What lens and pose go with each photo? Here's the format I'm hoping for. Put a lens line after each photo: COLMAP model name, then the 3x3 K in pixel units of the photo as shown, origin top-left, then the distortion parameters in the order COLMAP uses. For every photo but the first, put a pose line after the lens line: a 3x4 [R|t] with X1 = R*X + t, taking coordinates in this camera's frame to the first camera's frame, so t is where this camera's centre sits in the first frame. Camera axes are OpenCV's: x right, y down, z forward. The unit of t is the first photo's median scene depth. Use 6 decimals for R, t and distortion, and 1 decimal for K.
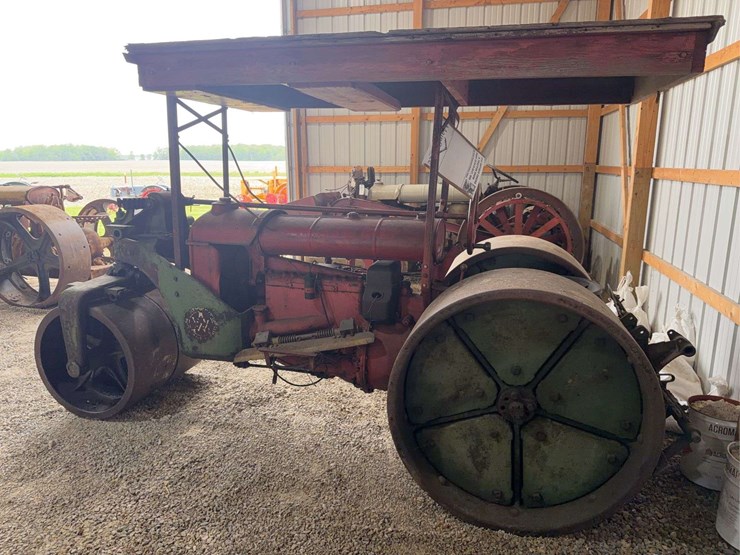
lens RADIAL K [[527.3, 0, 370.0], [0, 527.3, 277.5], [0, 0, 1]] dist [0.053412, -0.071066]
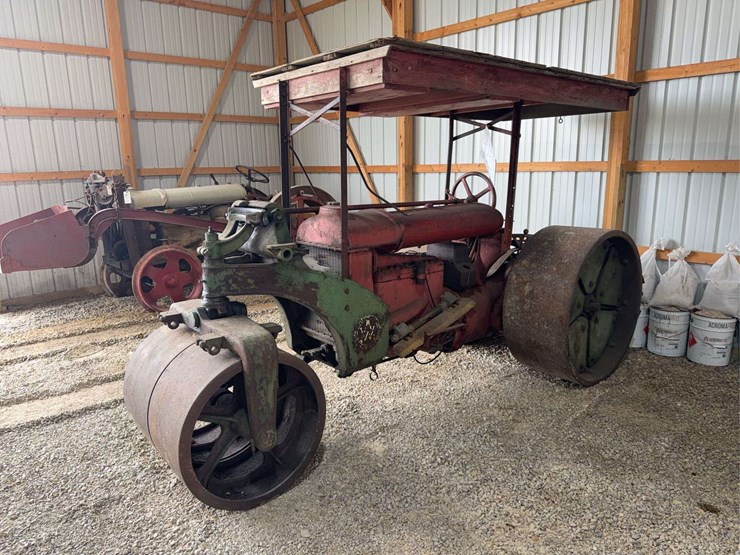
lens RADIAL K [[527.3, 0, 370.0], [0, 527.3, 277.5], [0, 0, 1]] dist [0.053412, -0.071066]
pose [[0.568492, -0.188331, 0.800842, -1.065028], [0.193536, 0.976741, 0.092311, -0.096559], [-0.799600, 0.102514, 0.591718, 0.425767]]
